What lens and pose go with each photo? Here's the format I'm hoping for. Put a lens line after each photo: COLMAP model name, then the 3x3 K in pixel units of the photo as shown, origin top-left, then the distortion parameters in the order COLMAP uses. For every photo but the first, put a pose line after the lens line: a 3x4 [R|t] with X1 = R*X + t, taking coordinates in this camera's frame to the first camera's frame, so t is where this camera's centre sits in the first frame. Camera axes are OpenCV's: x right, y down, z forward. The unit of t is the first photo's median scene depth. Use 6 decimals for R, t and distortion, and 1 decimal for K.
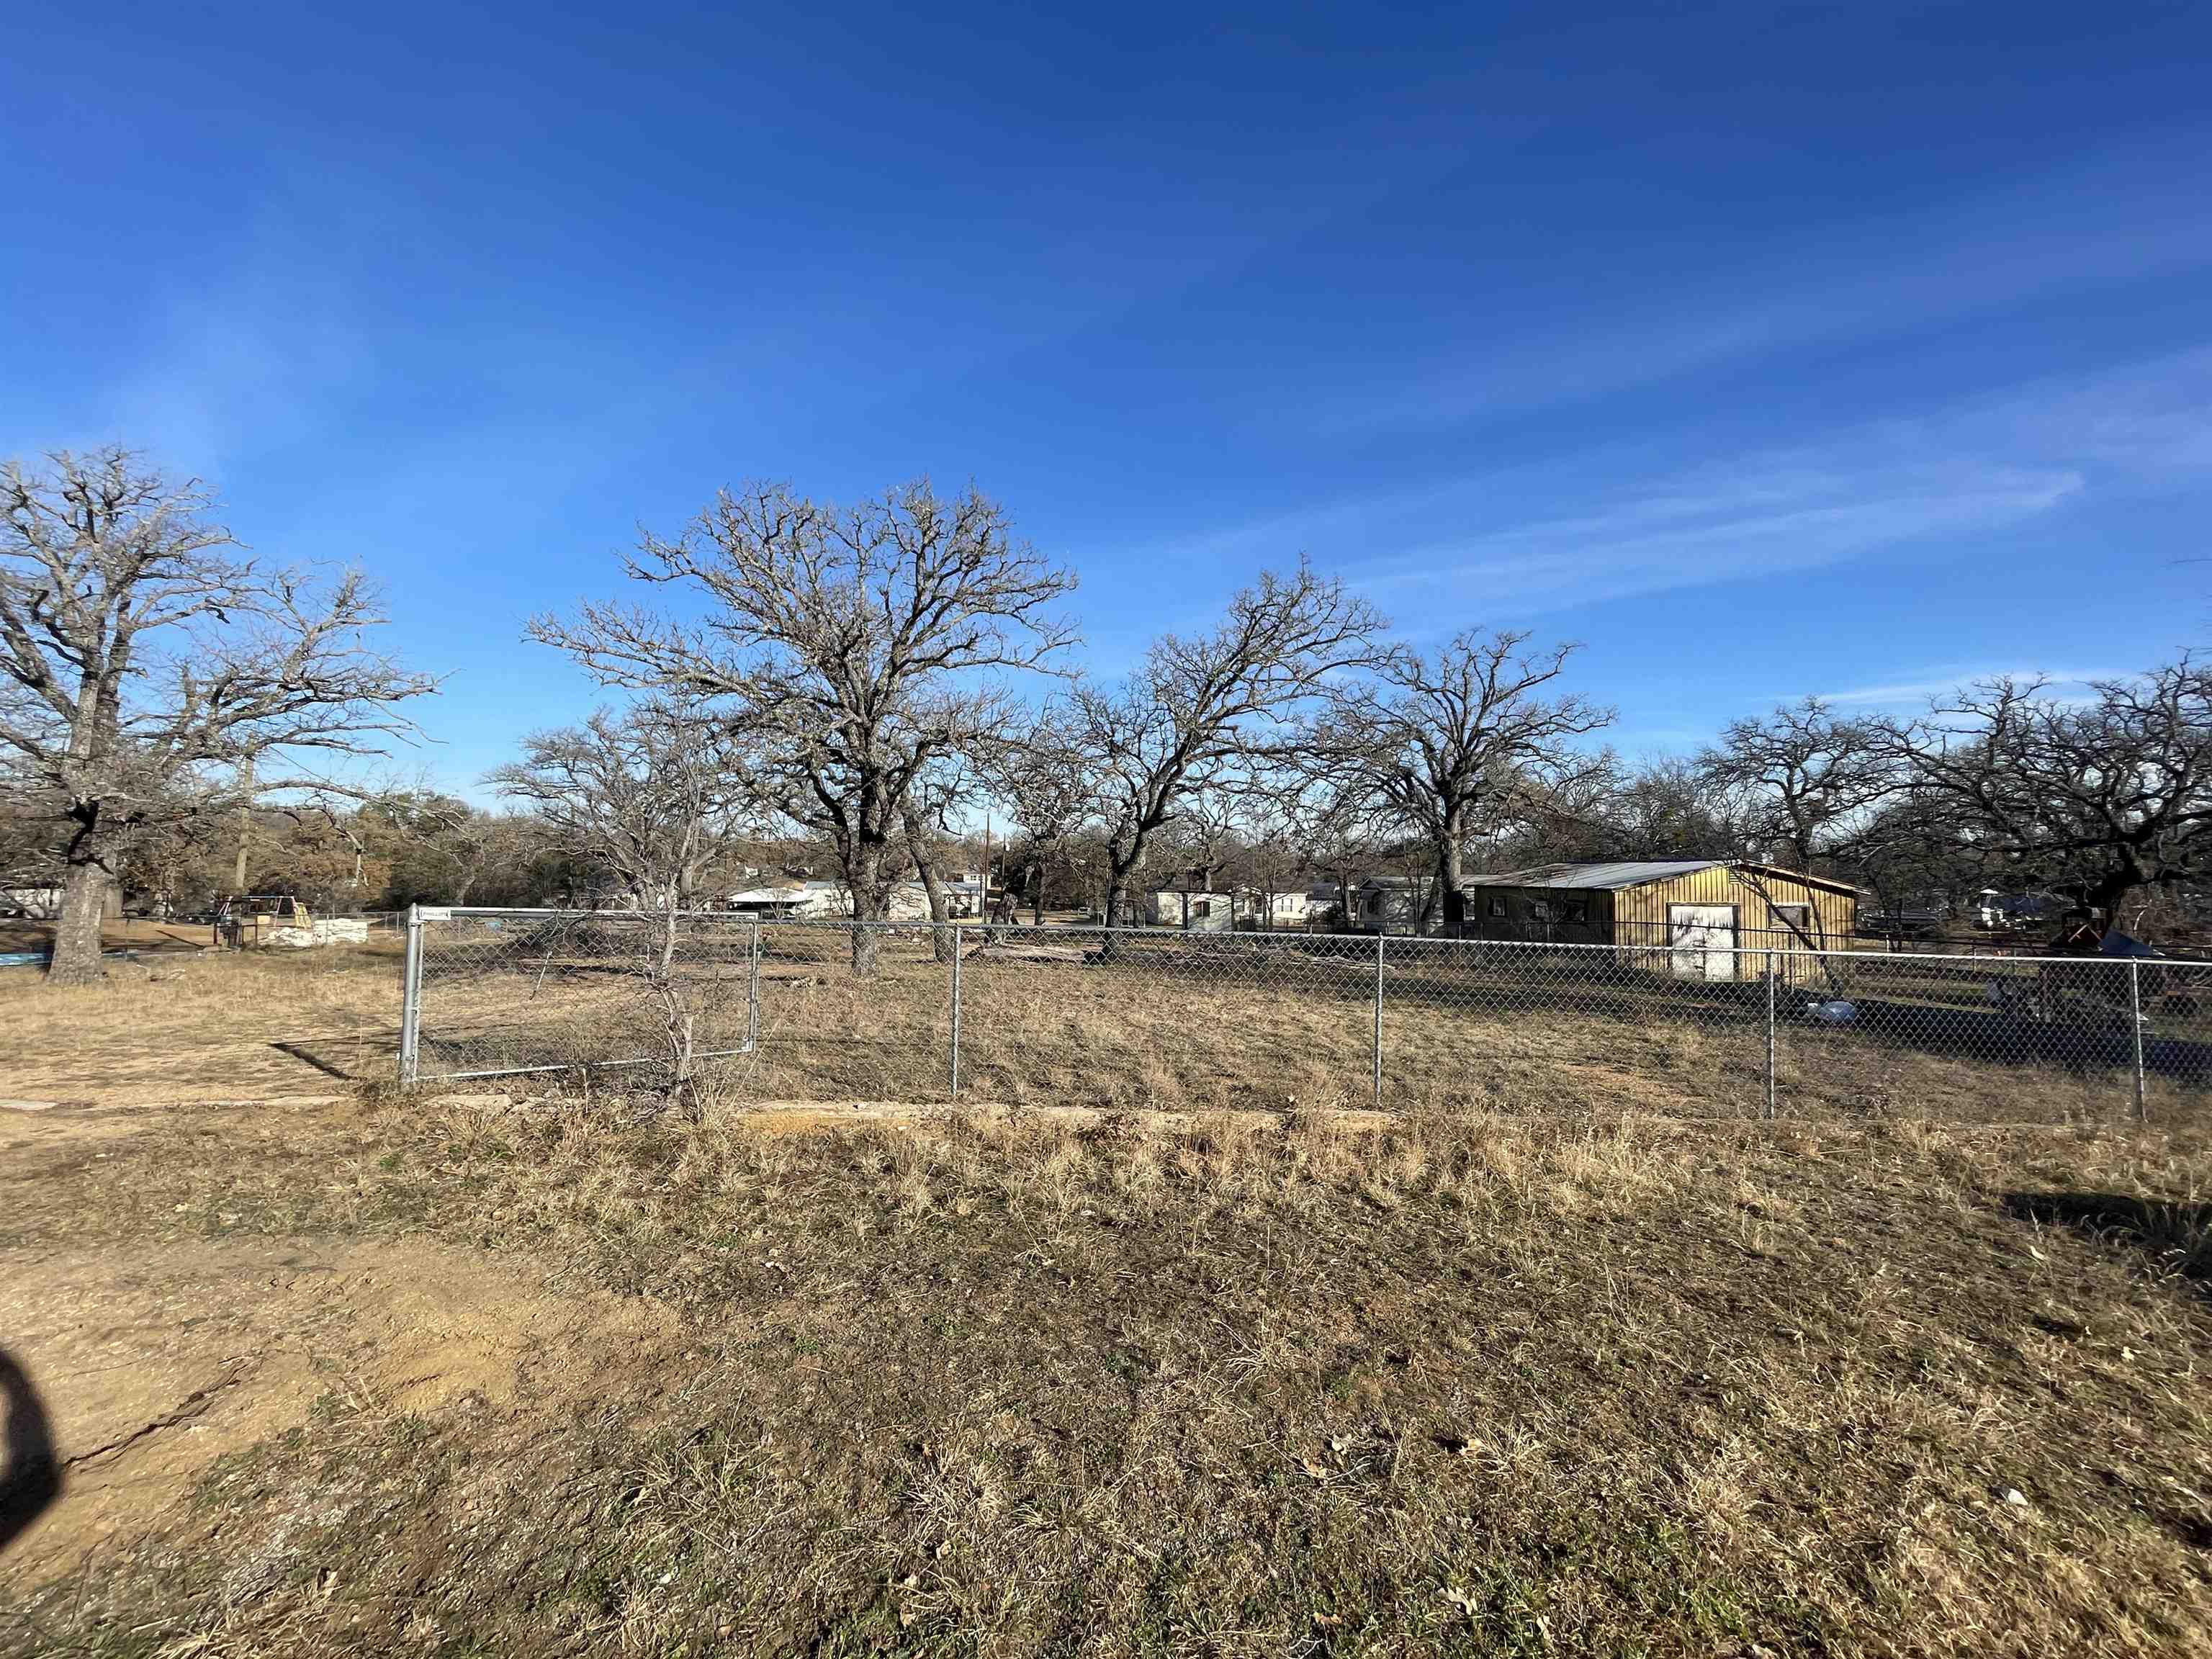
lens RADIAL K [[892.8, 0, 1103.5], [0, 892.8, 827.5], [0, 0, 1]] dist [-0.001296, -0.000664]
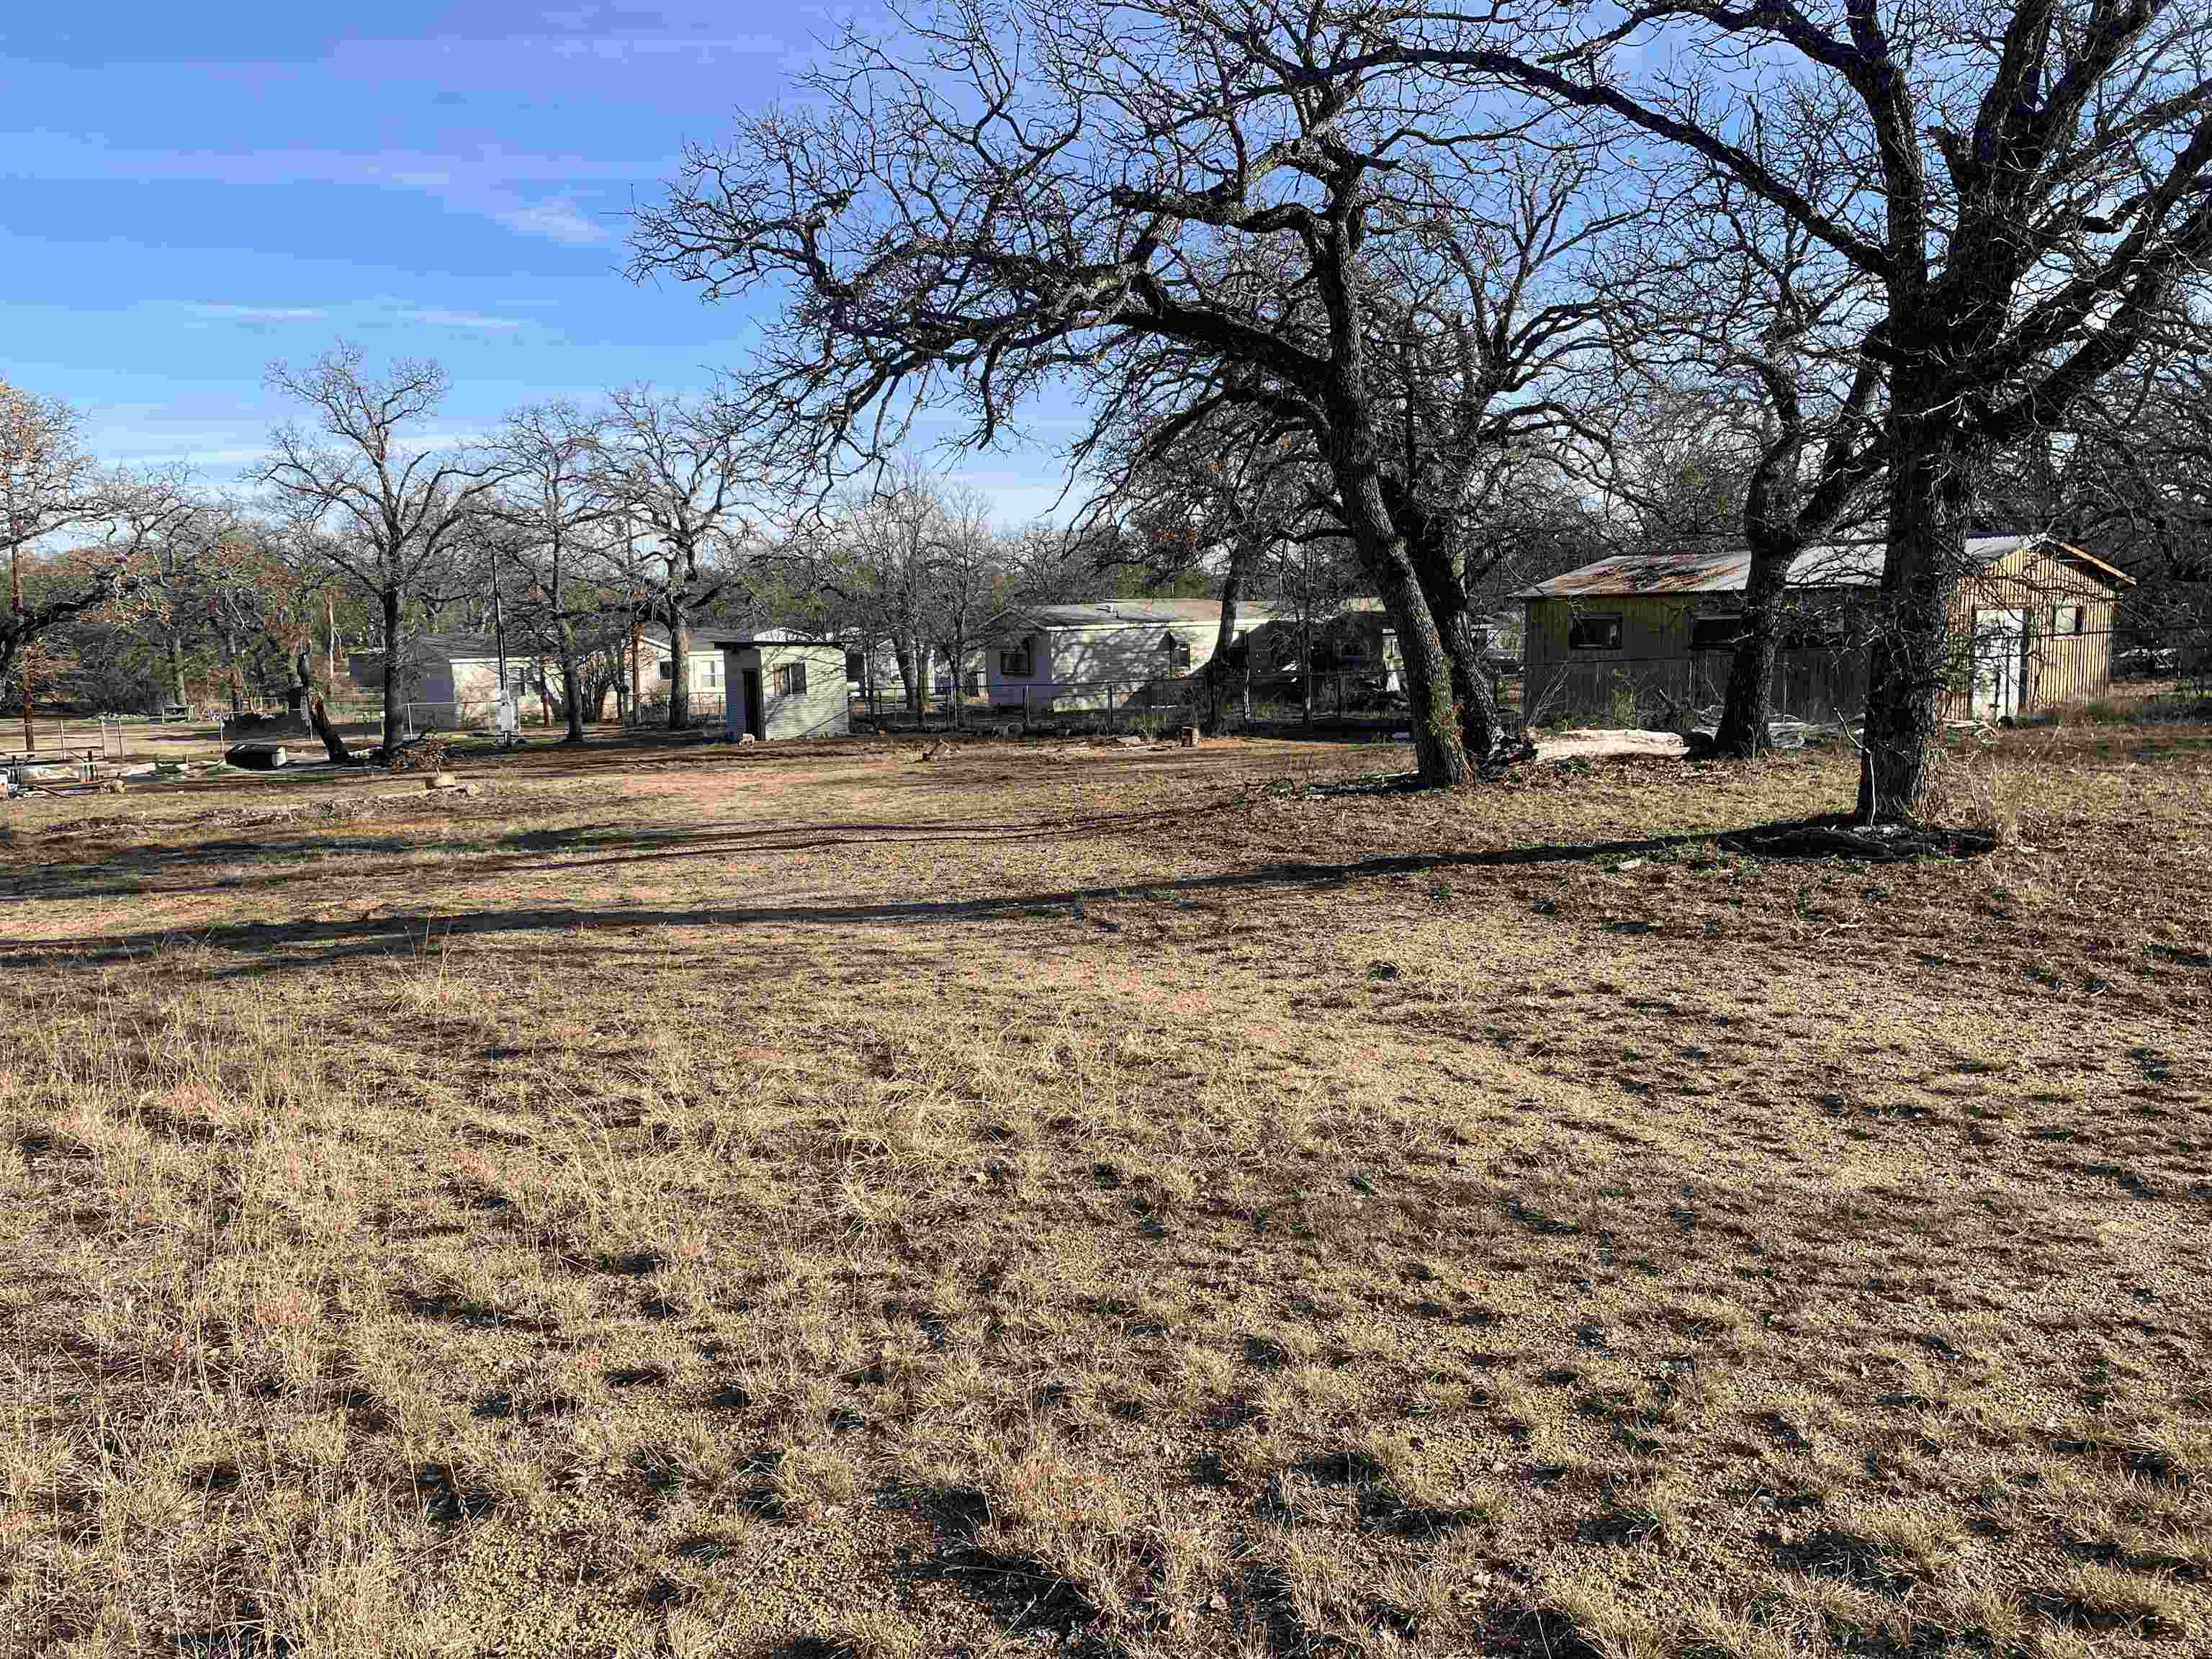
lens RADIAL K [[1658.7, 0, 1105.7], [0, 1658.7, 814.6], [0, 0, 1]] dist [0.102480, -0.126290]
pose [[0.828966, -0.097434, 0.550747, -0.517712], [0.004178, 0.985760, 0.168104, 0.028362], [-0.559284, -0.137051, 0.817569, 0.351488]]
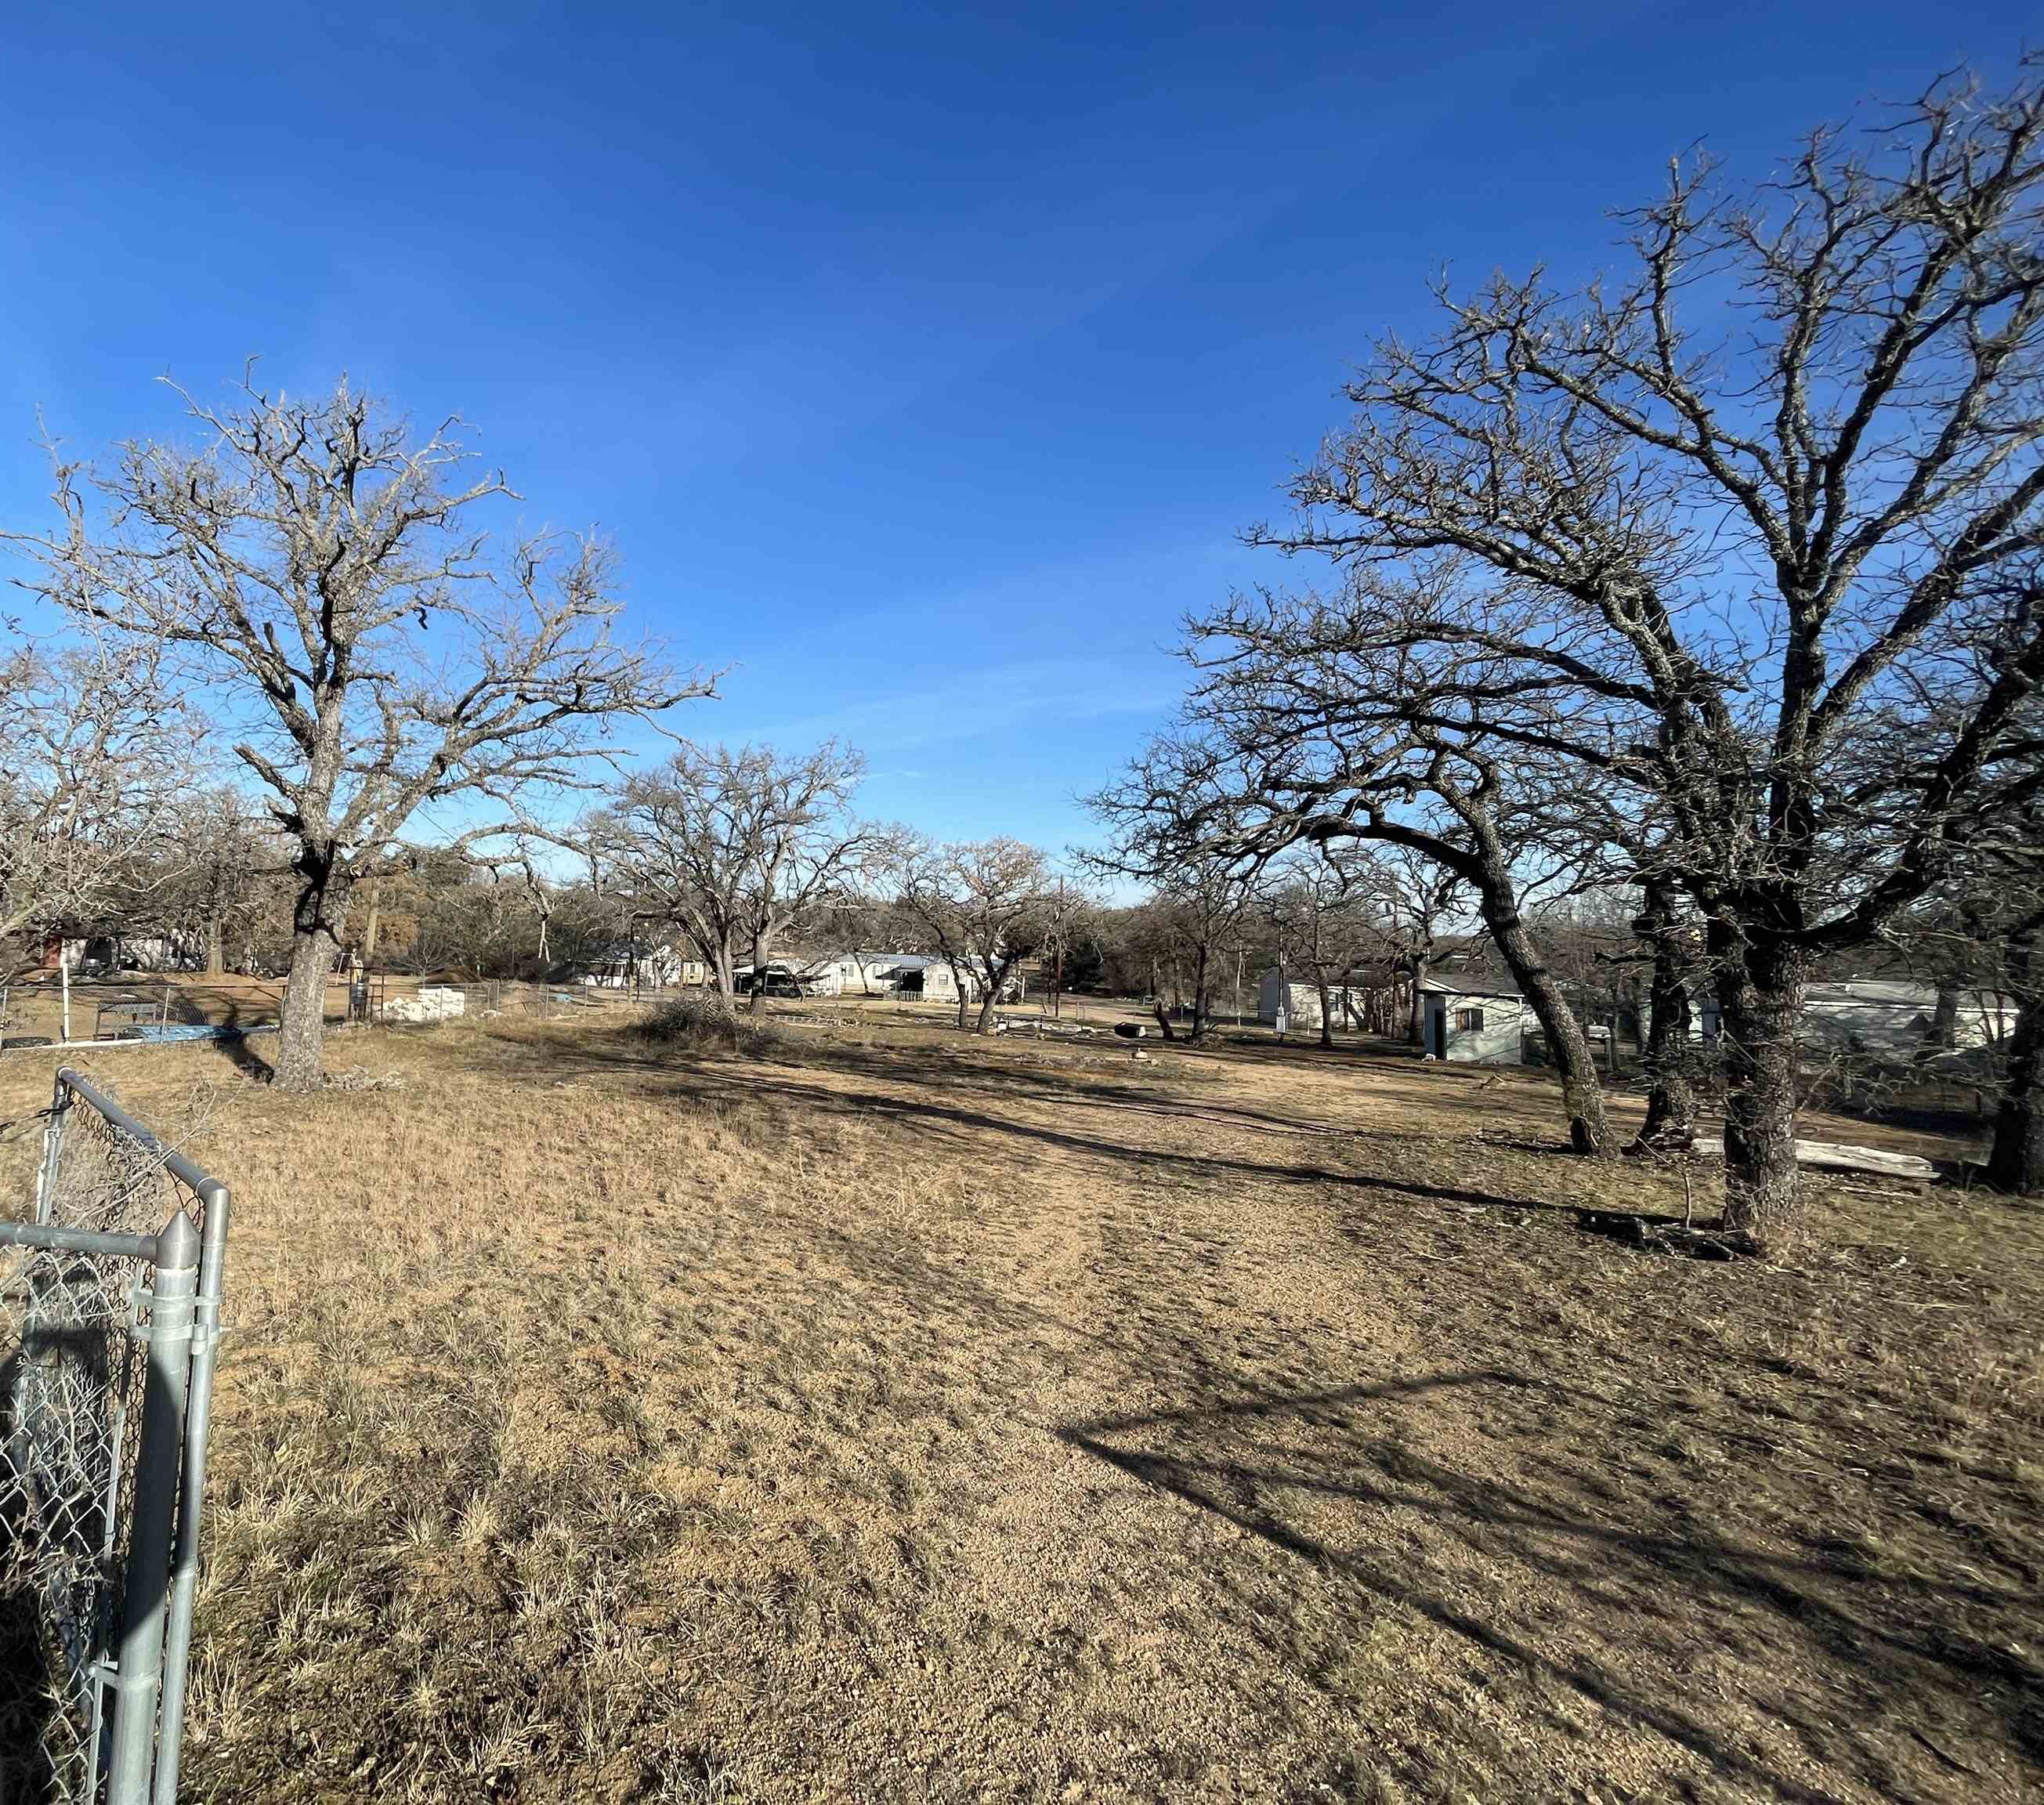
lens RADIAL K [[1026.9, 0, 770.8], [0, 1026.9, 845.3], [0, 0, 1]] dist [-0.004597, -0.000696]
pose [[0.953546, 0.002650, -0.301235, -0.341349], [-0.015782, 0.999028, -0.041170, -0.001910], [0.300832, 0.044011, 0.952661, 0.186688]]
